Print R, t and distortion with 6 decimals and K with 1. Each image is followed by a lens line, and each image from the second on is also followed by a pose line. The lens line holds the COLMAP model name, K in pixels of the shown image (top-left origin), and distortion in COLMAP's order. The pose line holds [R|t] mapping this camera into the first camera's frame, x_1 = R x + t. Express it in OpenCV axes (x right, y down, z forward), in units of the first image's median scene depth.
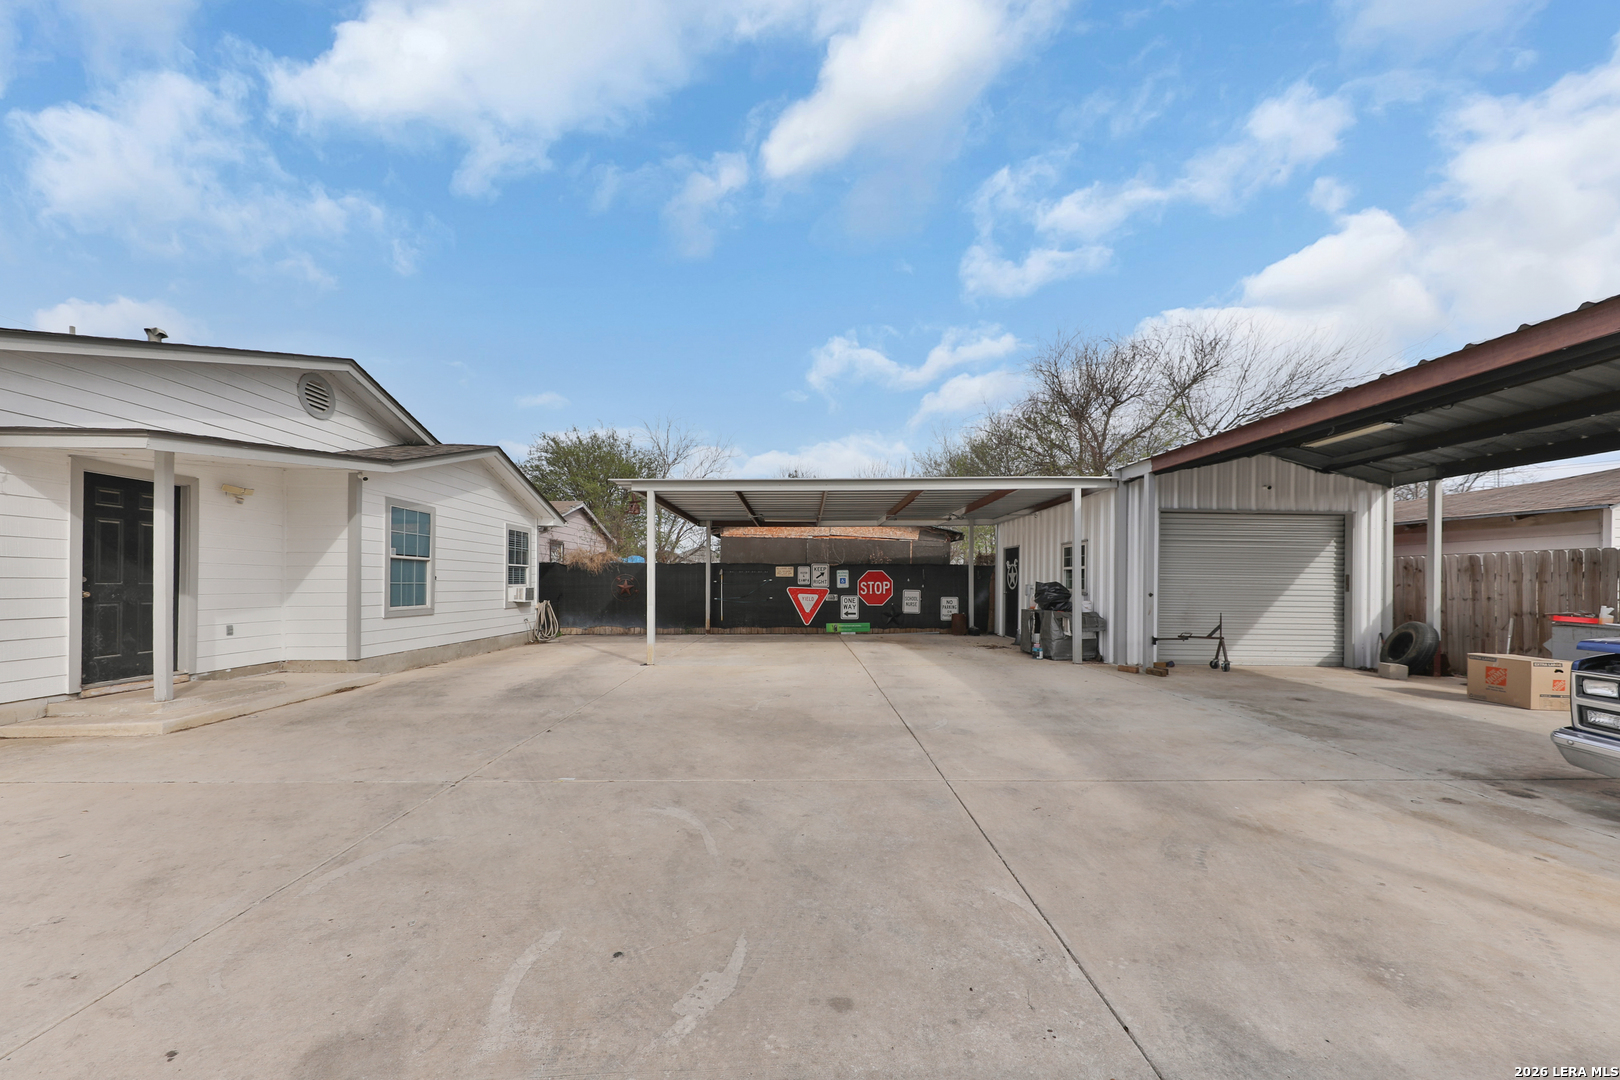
lens RADIAL K [[547.6, 0, 813.7], [0, 547.6, 582.1], [0, 0, 1]] dist [0.013220, -0.000197]
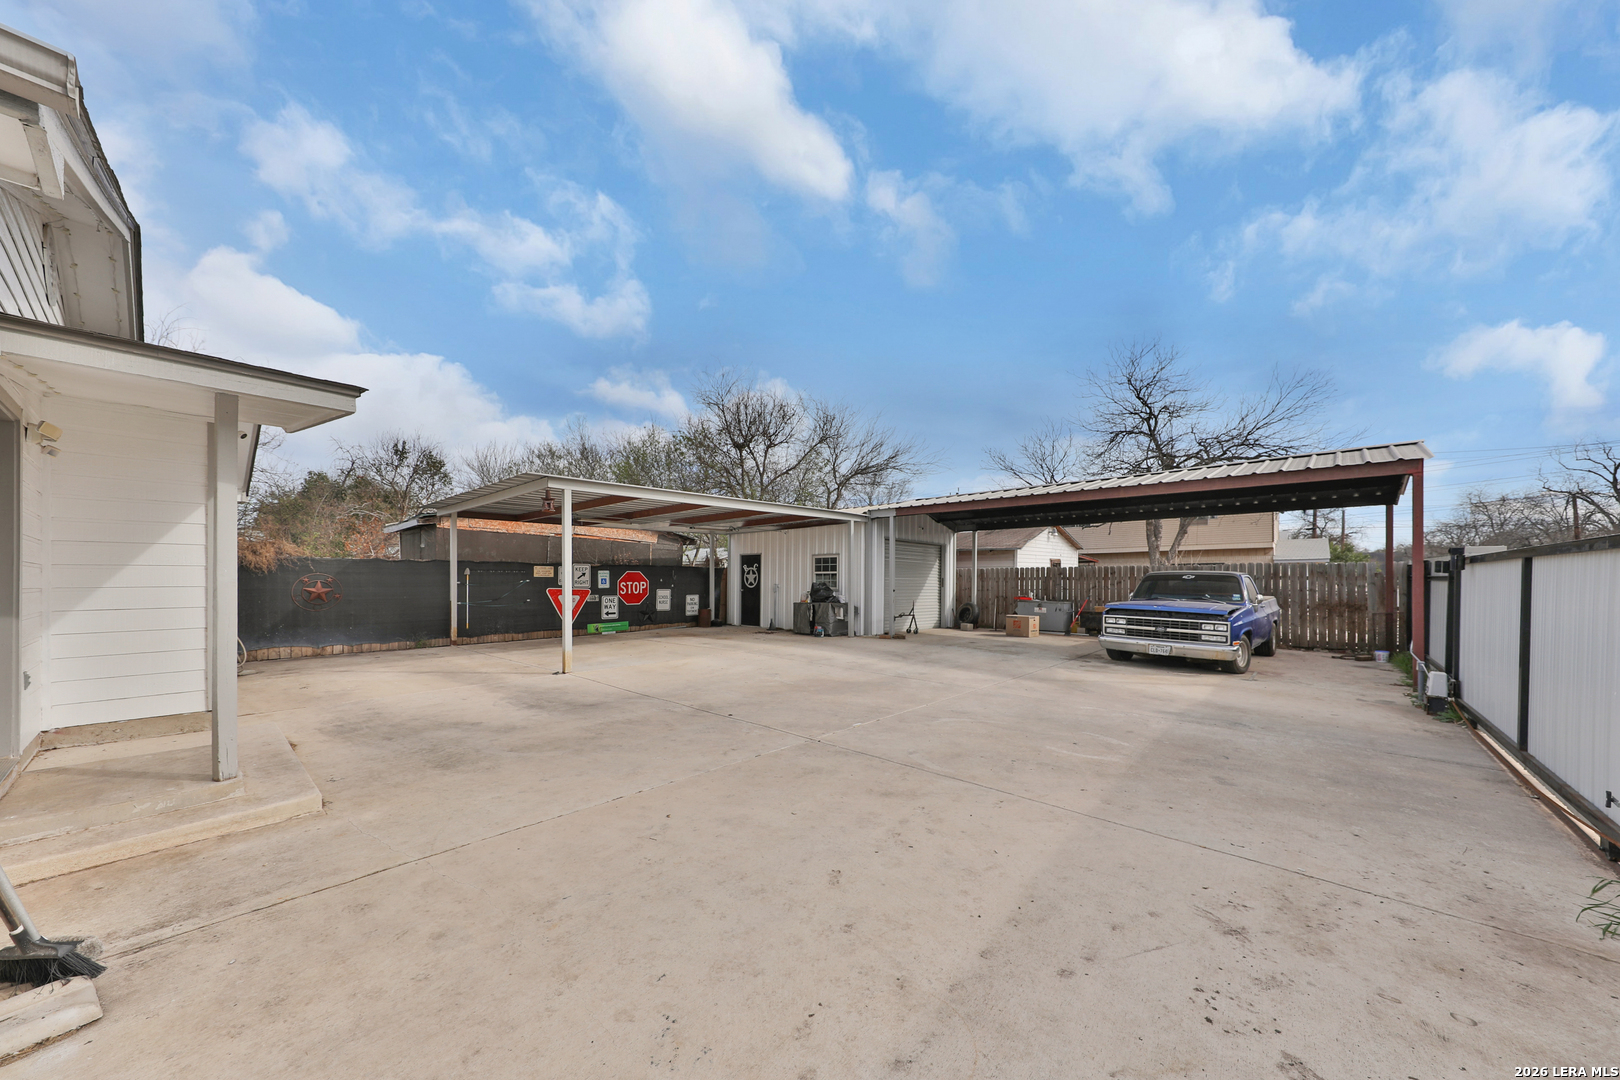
lens RADIAL K [[547.6, 0, 813.7], [0, 547.6, 582.1], [0, 0, 1]] dist [0.013220, -0.000197]
pose [[0.696749, -0.004301, 0.717302, -0.411132], [0.000161, 0.999983, 0.005840, -0.006574], [-0.717315, -0.003953, 0.696737, 0.021072]]
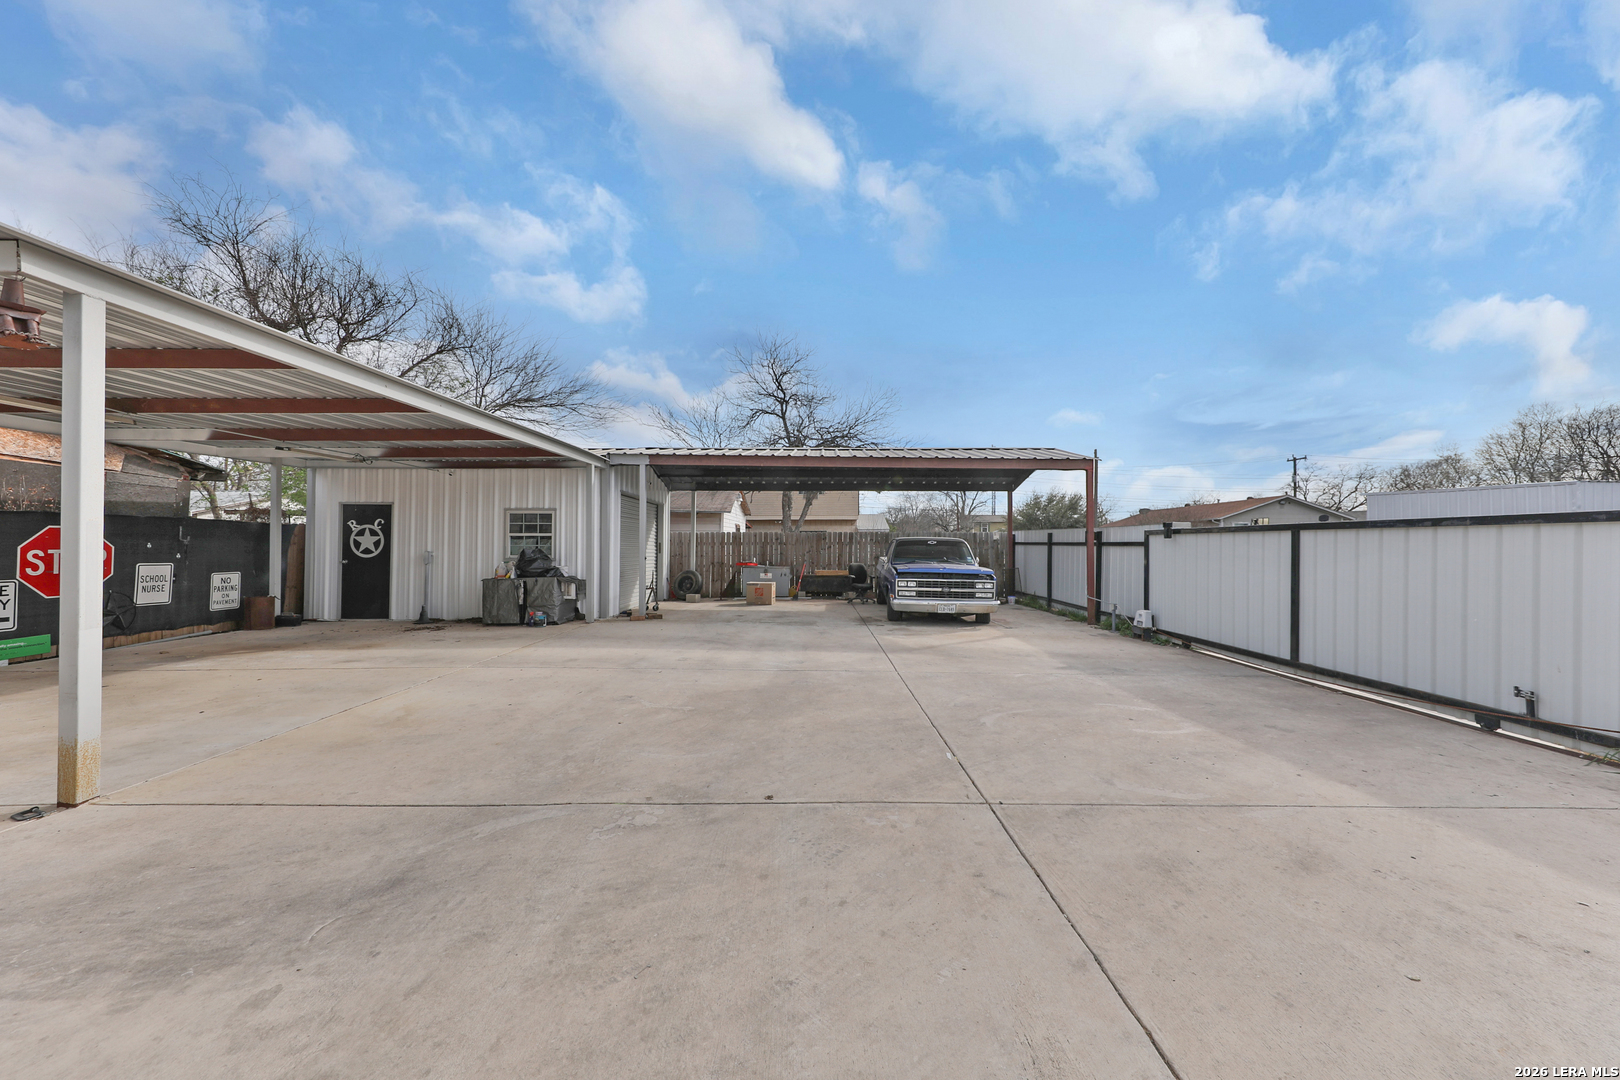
lens RADIAL K [[553.2, 0, 815.7], [0, 553.2, 541.4], [0, 0, 1]] dist [0.008682, -0.000385]
pose [[0.029017, 0.004426, 0.999569, -0.383507], [-0.001480, 0.999989, -0.004385, -0.006616], [-0.999578, -0.001352, 0.029023, 0.319729]]
